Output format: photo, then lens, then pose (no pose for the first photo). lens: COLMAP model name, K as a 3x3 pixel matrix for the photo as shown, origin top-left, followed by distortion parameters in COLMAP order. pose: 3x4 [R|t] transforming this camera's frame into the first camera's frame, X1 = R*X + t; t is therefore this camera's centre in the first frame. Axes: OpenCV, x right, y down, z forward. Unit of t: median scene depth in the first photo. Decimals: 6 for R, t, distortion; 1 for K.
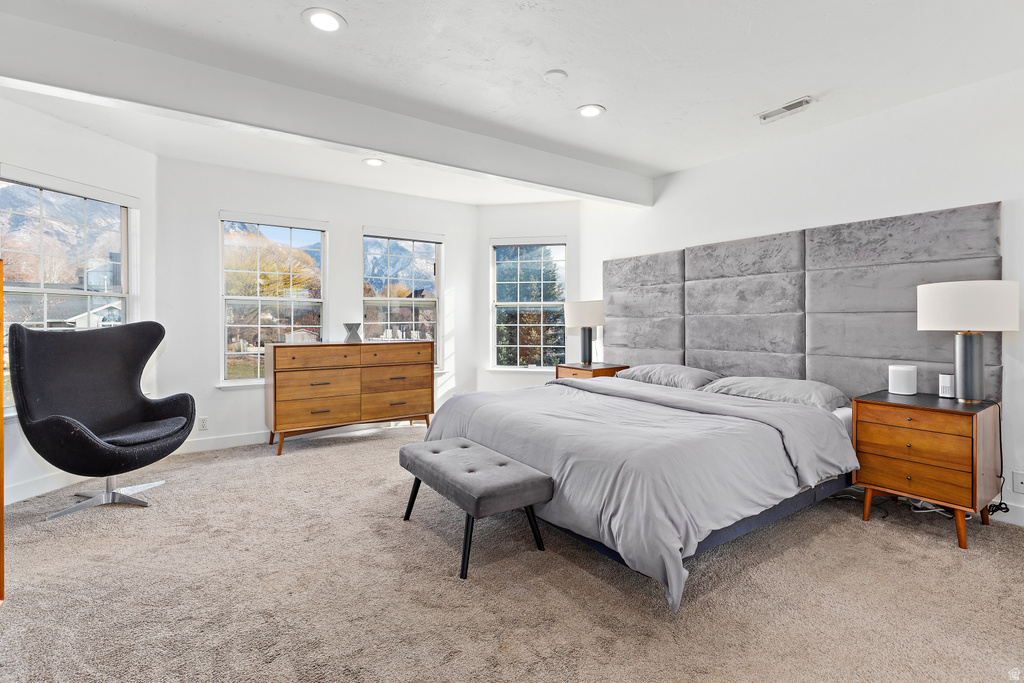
lens RADIAL K [[487.6, 0, 517.9], [0, 487.6, 323.6], [0, 0, 1]] dist [-0.002218, -0.000064]
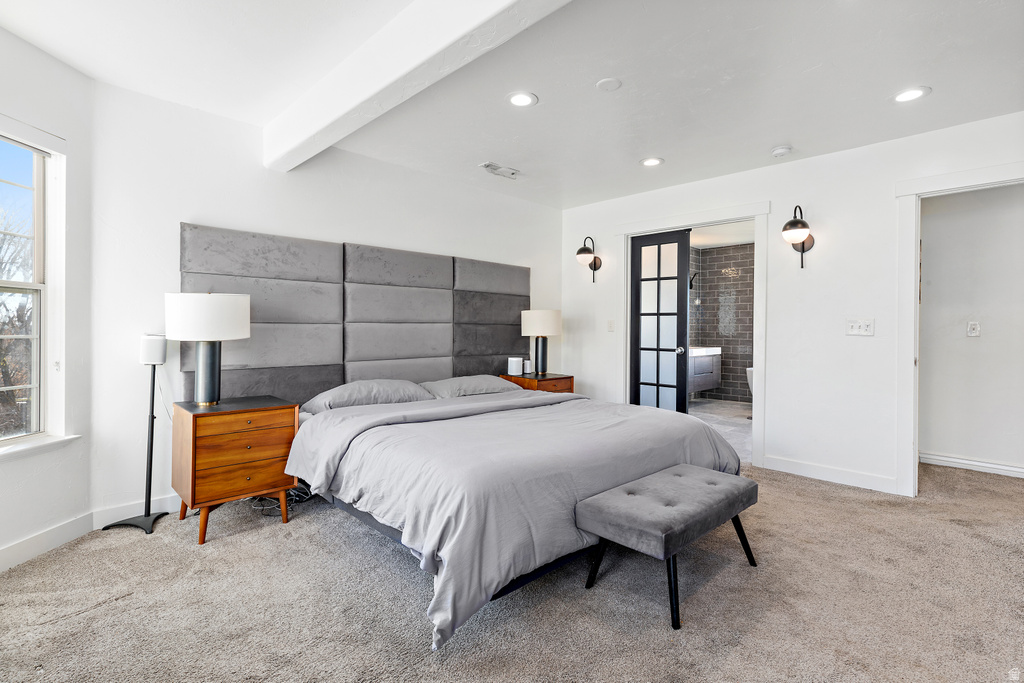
lens RADIAL K [[487.6, 0, 517.9], [0, 487.6, 323.6], [0, 0, 1]] dist [-0.002218, -0.000064]
pose [[-0.202861, 0.018360, 0.979035, -0.578439], [0.008436, 0.999820, -0.017002, 0.000768], [-0.979171, 0.004810, -0.202979, 0.946427]]
